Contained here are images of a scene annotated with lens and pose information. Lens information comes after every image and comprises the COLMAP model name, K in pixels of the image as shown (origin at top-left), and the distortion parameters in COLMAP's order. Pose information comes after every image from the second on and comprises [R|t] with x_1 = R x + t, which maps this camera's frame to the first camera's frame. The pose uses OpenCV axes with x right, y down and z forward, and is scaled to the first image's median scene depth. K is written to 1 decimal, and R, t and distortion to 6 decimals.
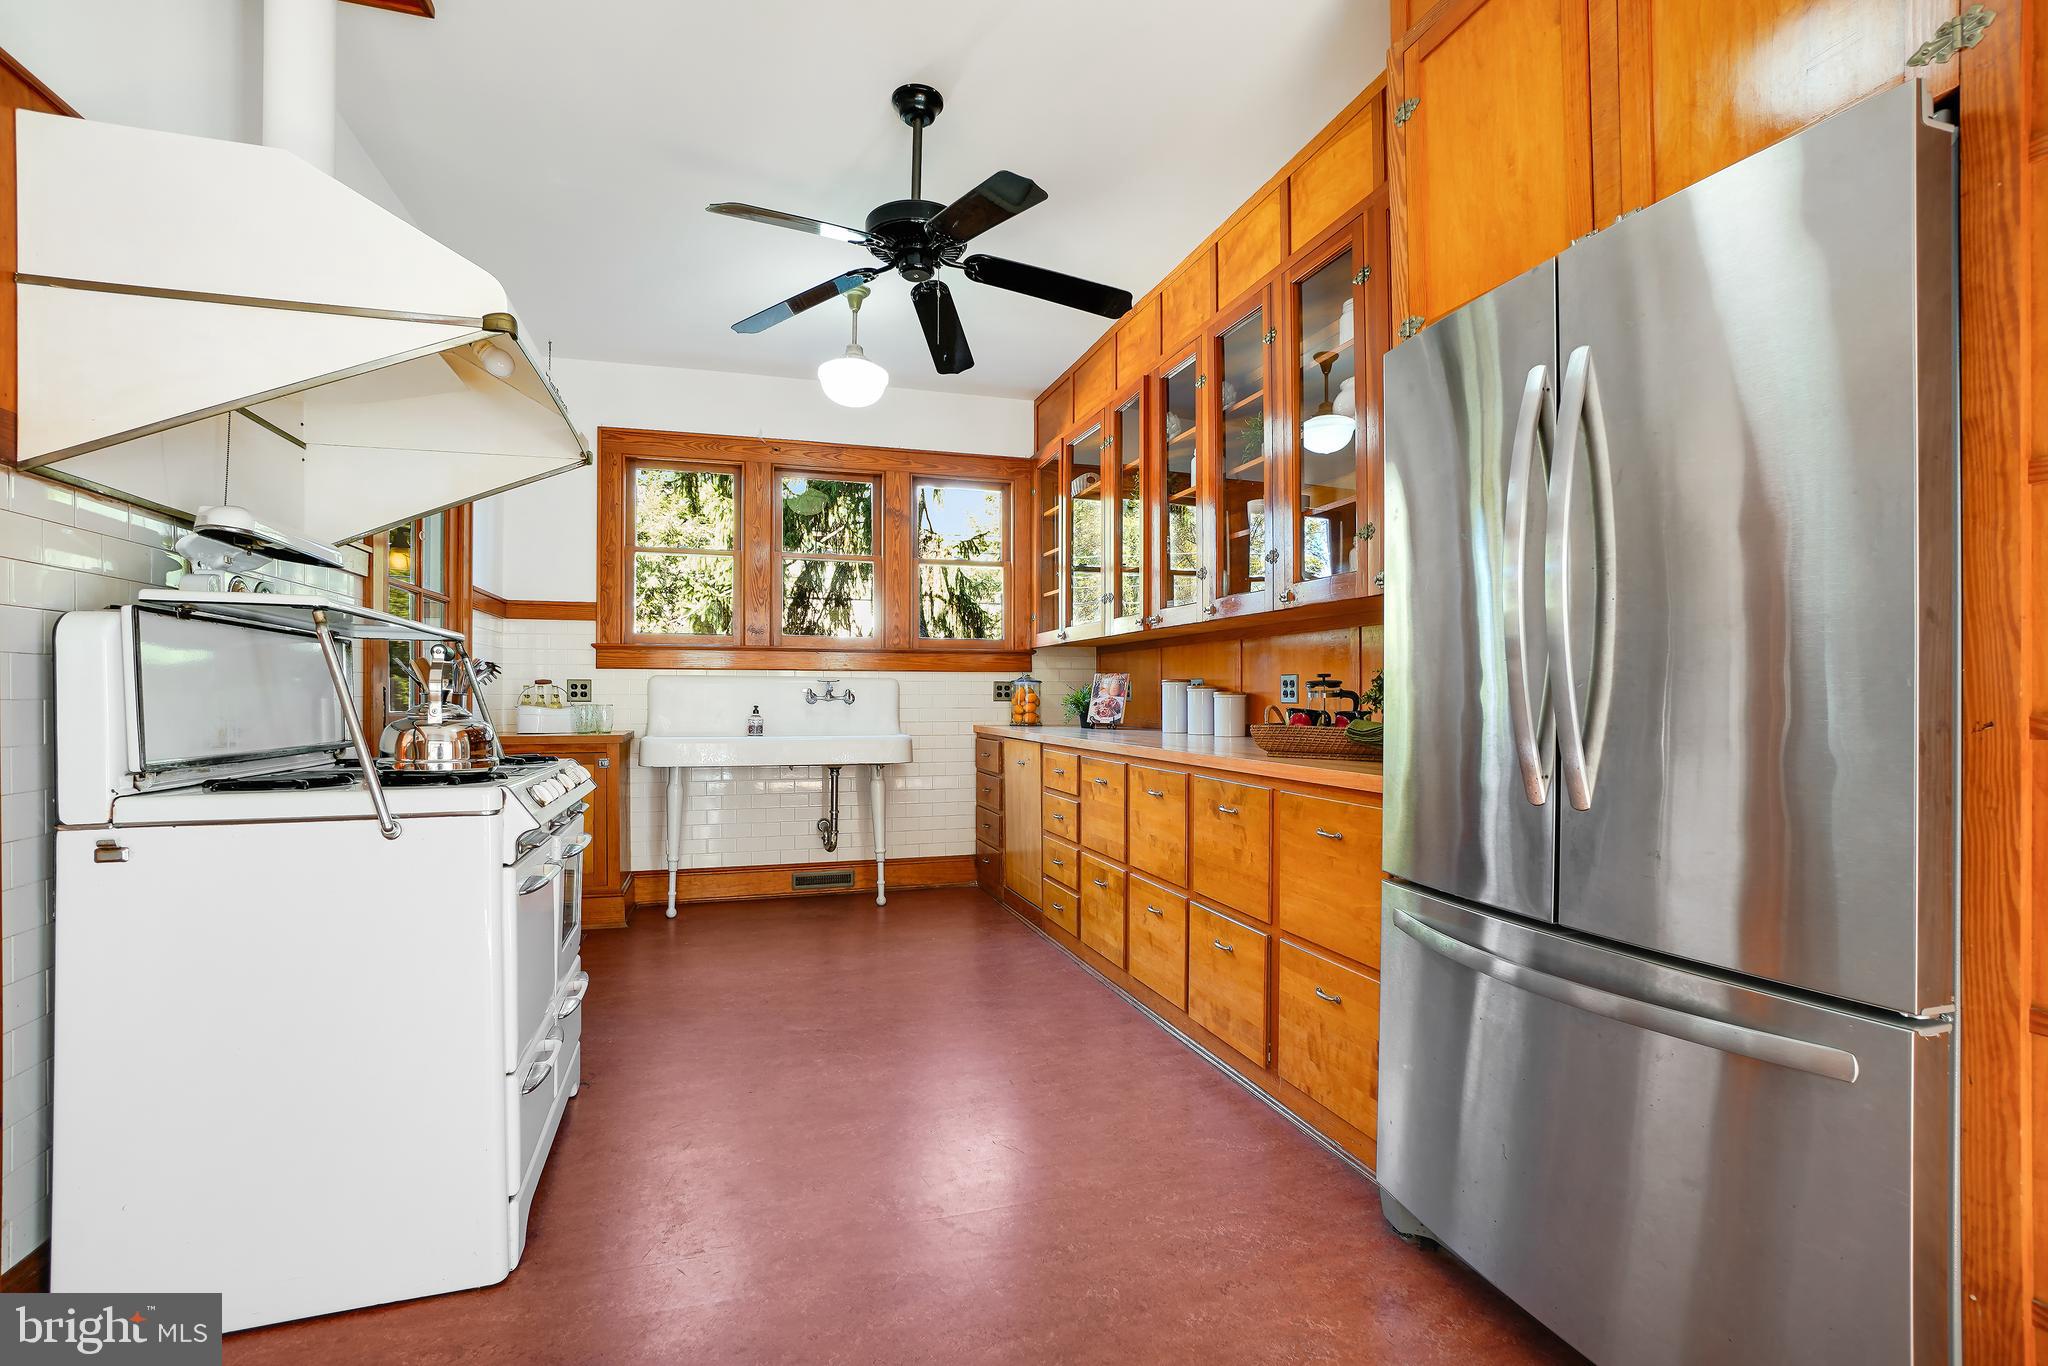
lens RADIAL K [[939.9, 0, 1034.4], [0, 939.9, 689.7], [0, 0, 1]] dist [-0.049366, 0.020054]
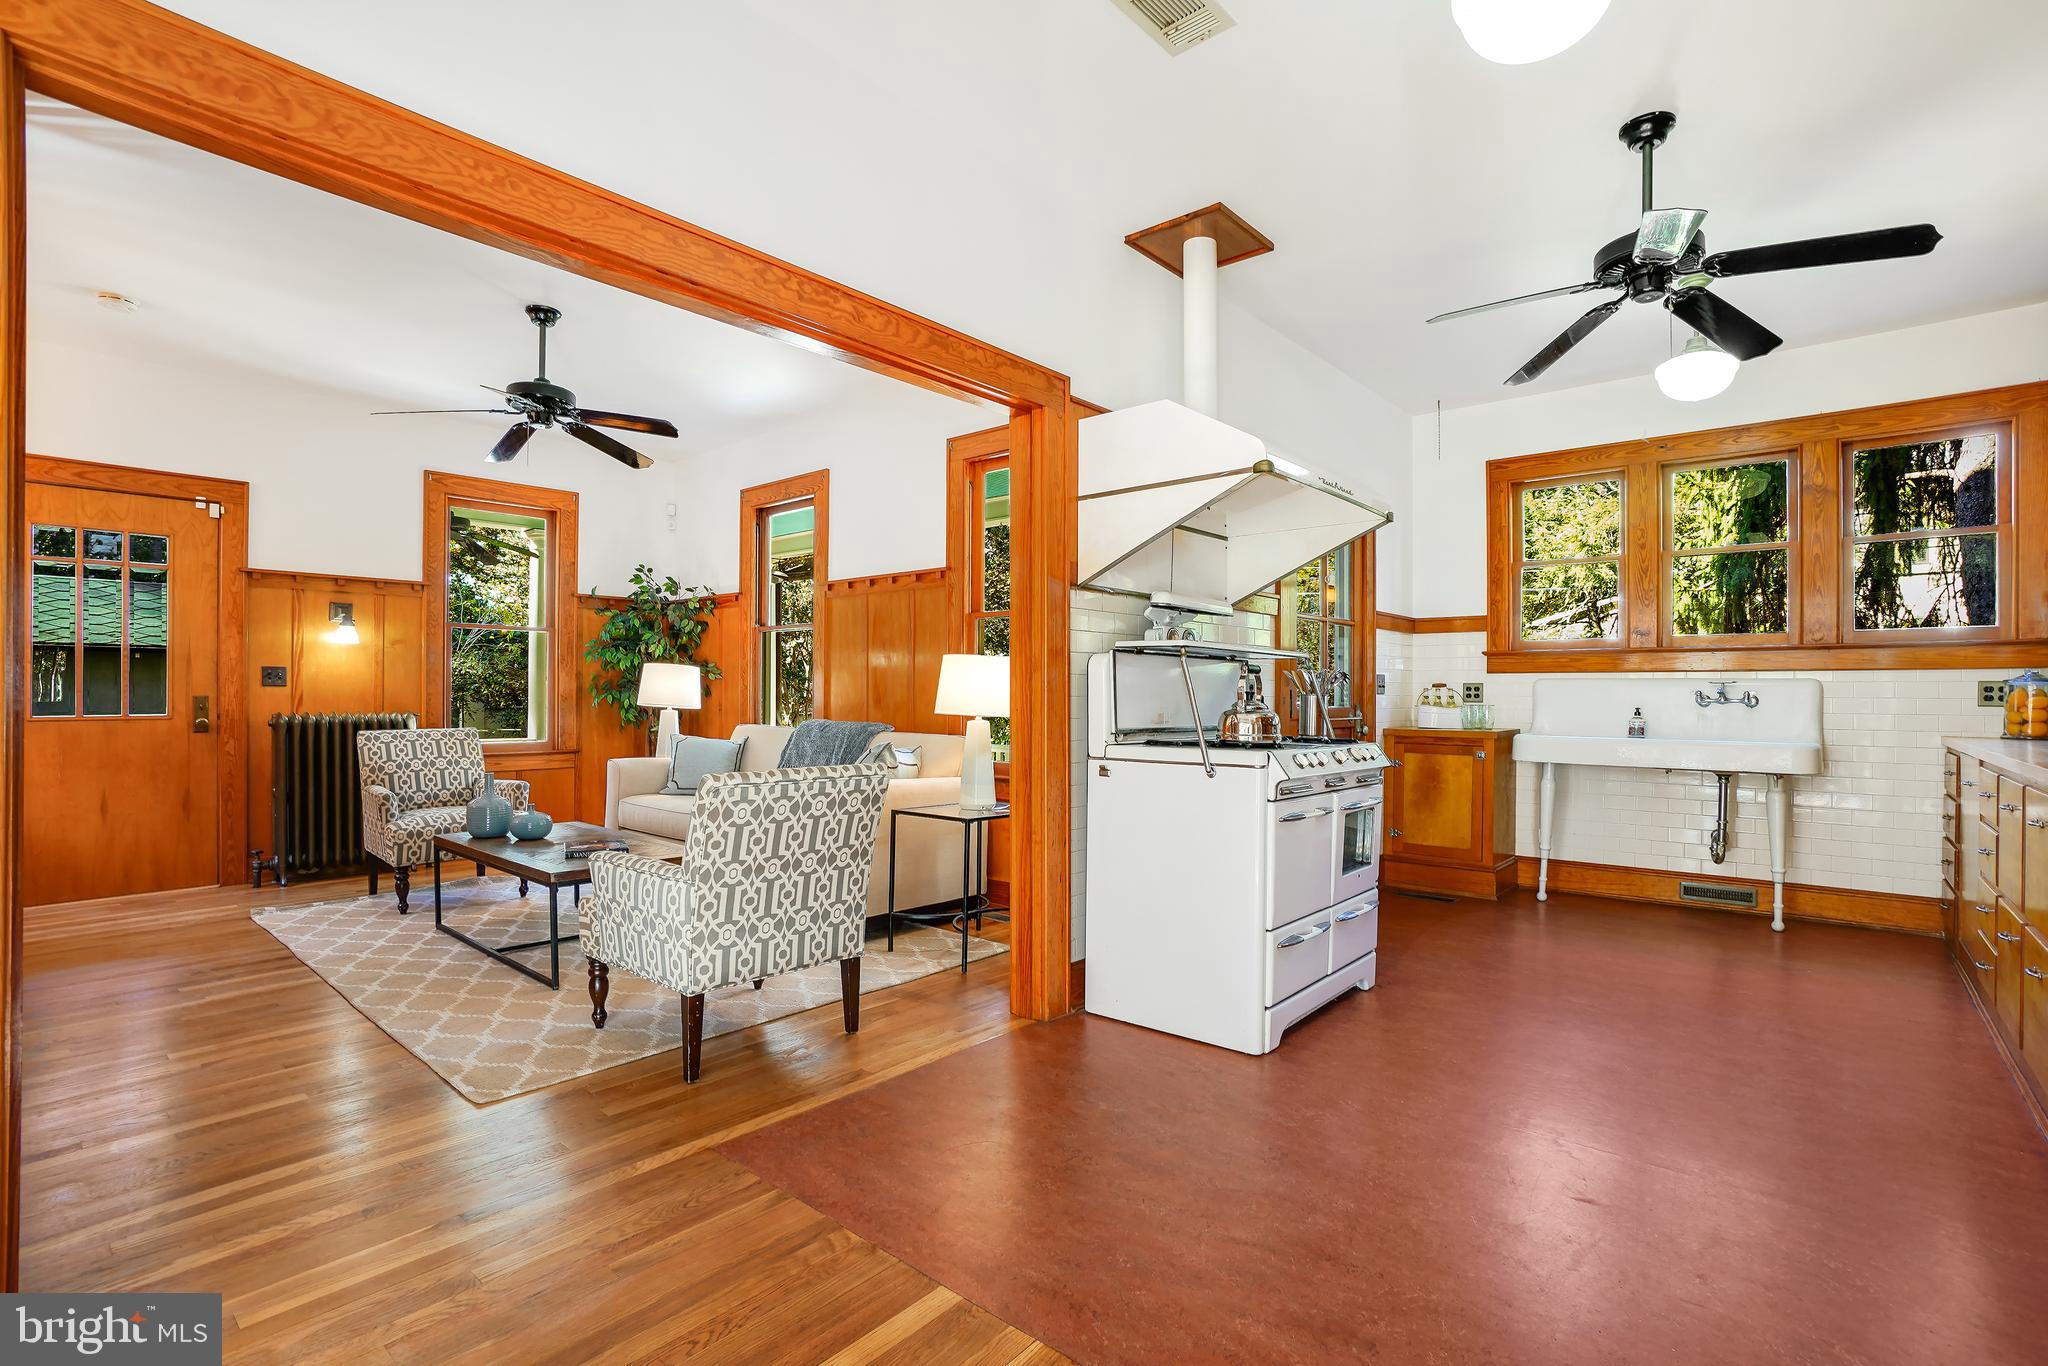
lens RADIAL K [[939.9, 0, 1034.4], [0, 939.9, 689.7], [0, 0, 1]] dist [-0.049366, 0.020054]
pose [[0.525223, -0.001964, -0.850962, 0.216187], [0.000002, 0.999997, -0.002307, 0.000016], [0.850964, 0.001210, 0.525222, -0.073900]]
